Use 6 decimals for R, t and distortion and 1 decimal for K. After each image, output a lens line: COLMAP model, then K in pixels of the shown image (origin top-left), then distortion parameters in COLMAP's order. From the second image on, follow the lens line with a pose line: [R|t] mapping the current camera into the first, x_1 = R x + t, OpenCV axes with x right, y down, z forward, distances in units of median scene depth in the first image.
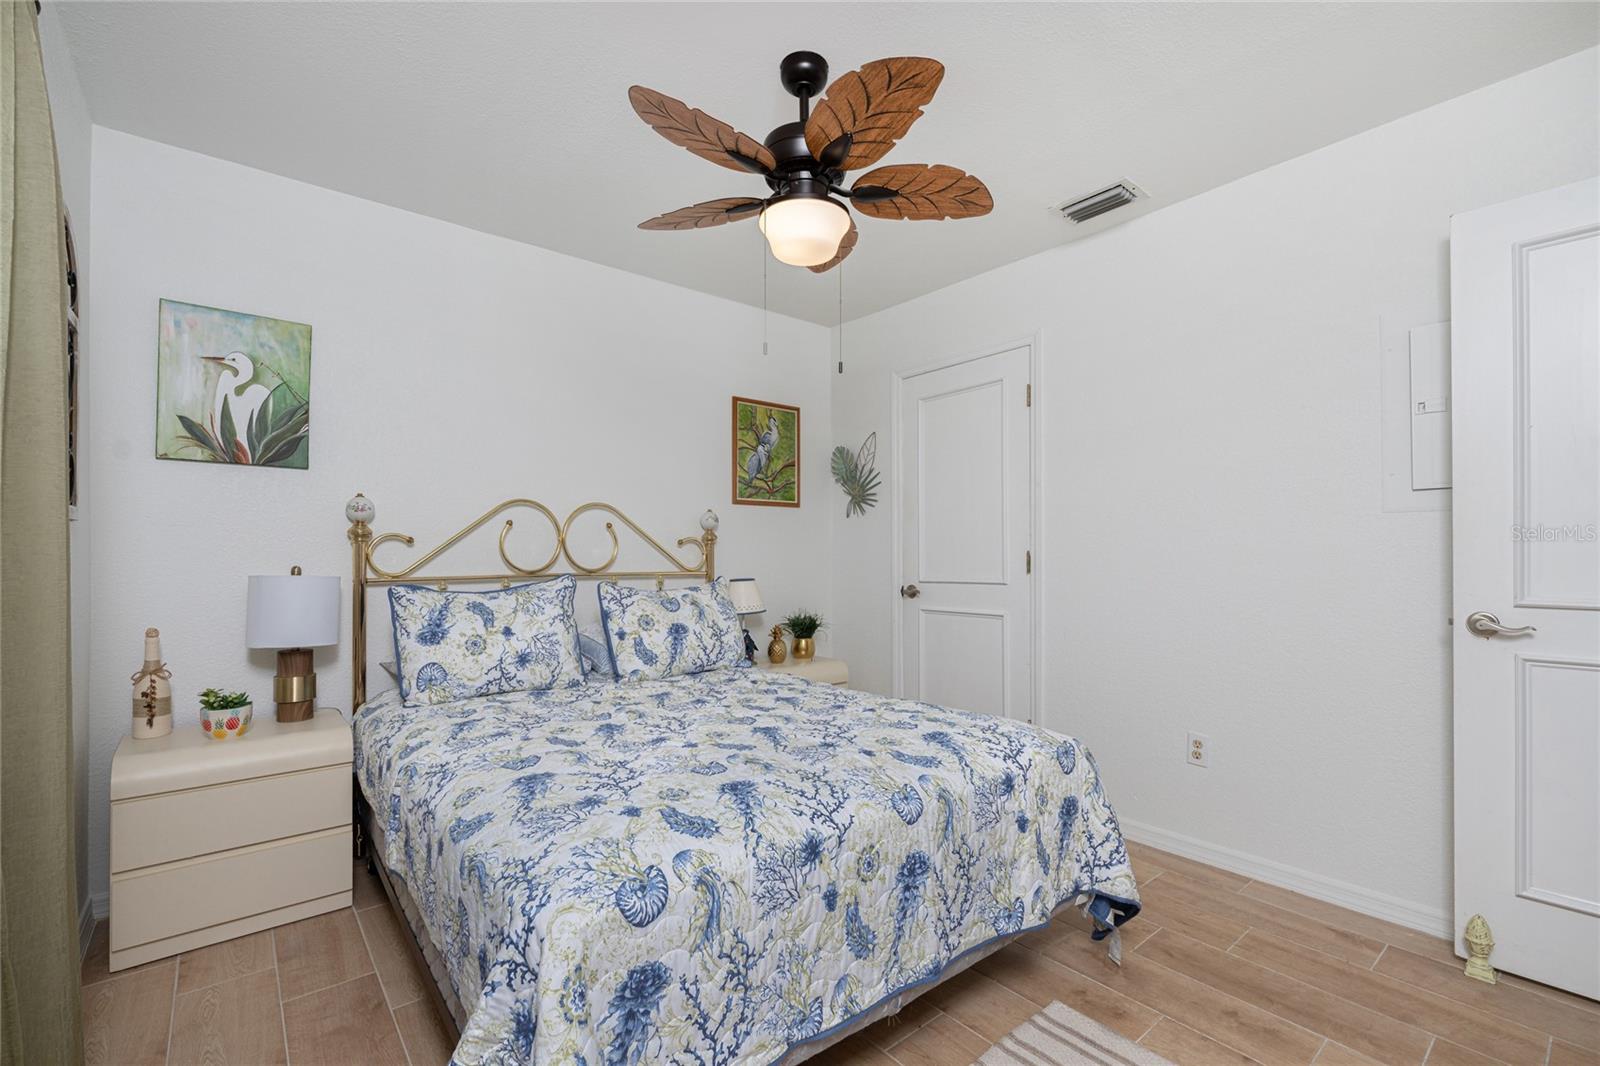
lens RADIAL K [[694.8, 0, 800.0], [0, 694.8, 533.0], [0, 0, 1]] dist [-0.001545, -0.000494]
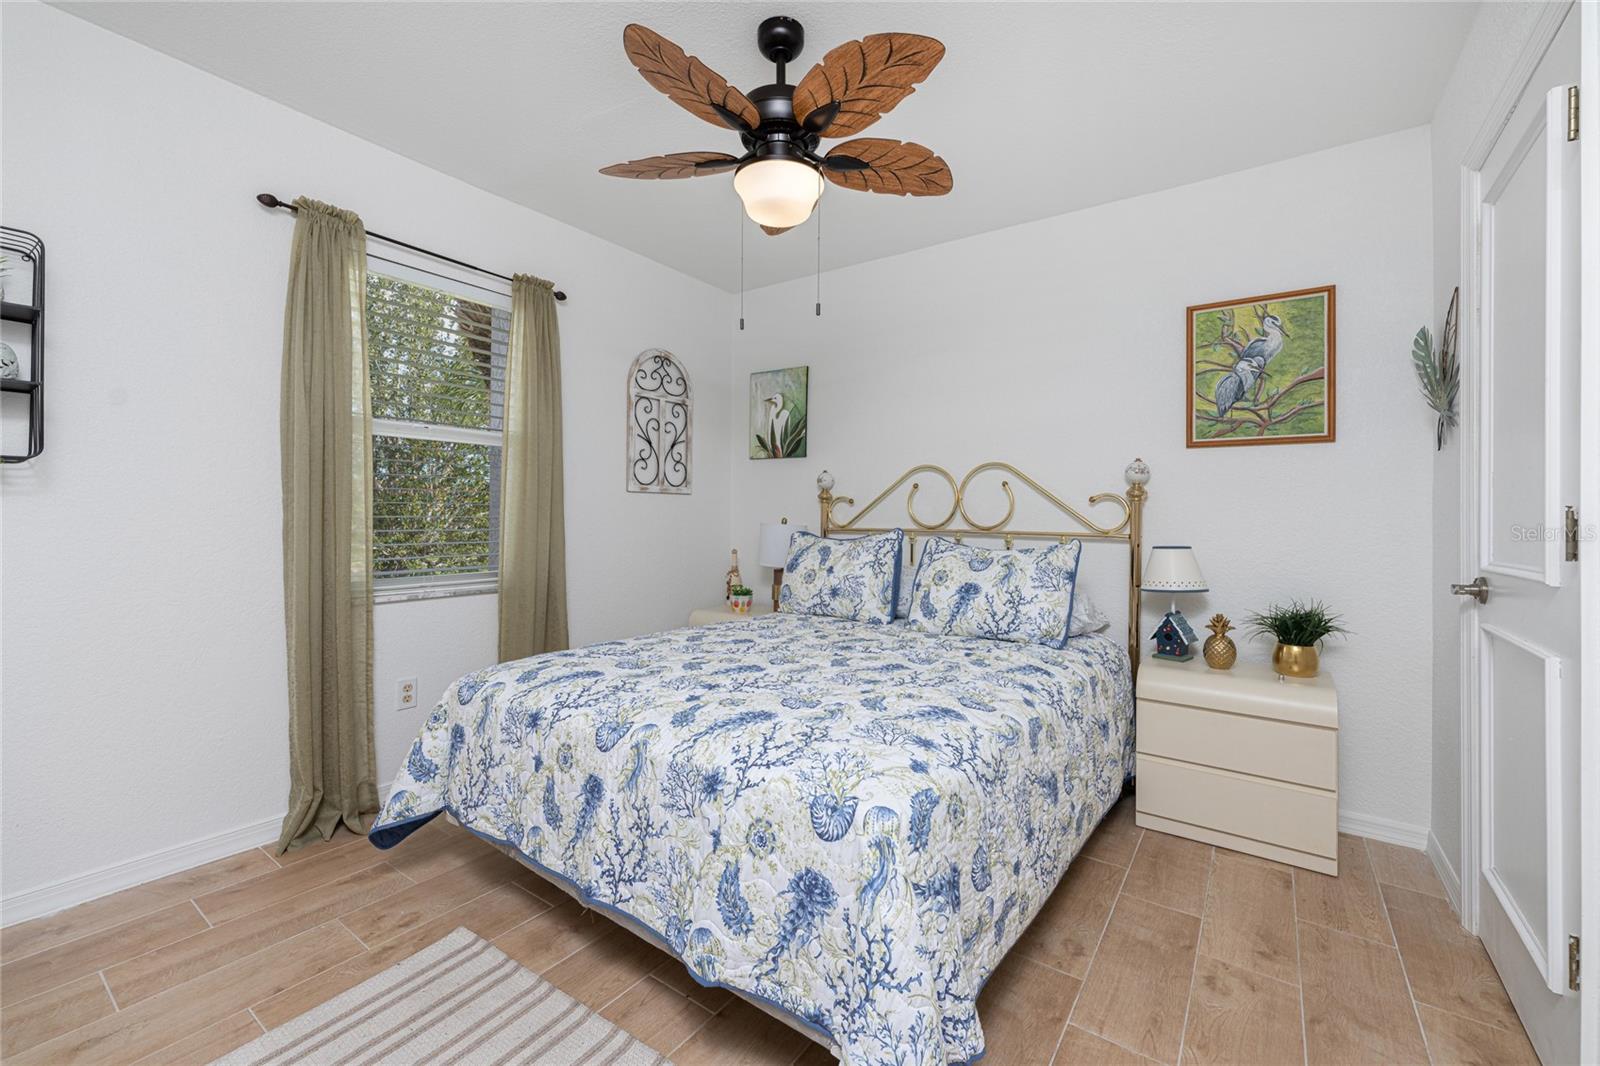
lens RADIAL K [[651.6, 0, 801.0], [0, 651.6, 499.3], [0, 0, 1]] dist [0.000101, -0.000008]
pose [[0.255492, -0.014436, -0.966703, 0.718948], [0.021150, 0.999733, -0.009339, 0.017804], [0.966580, -0.018060, 0.255729, 0.600242]]
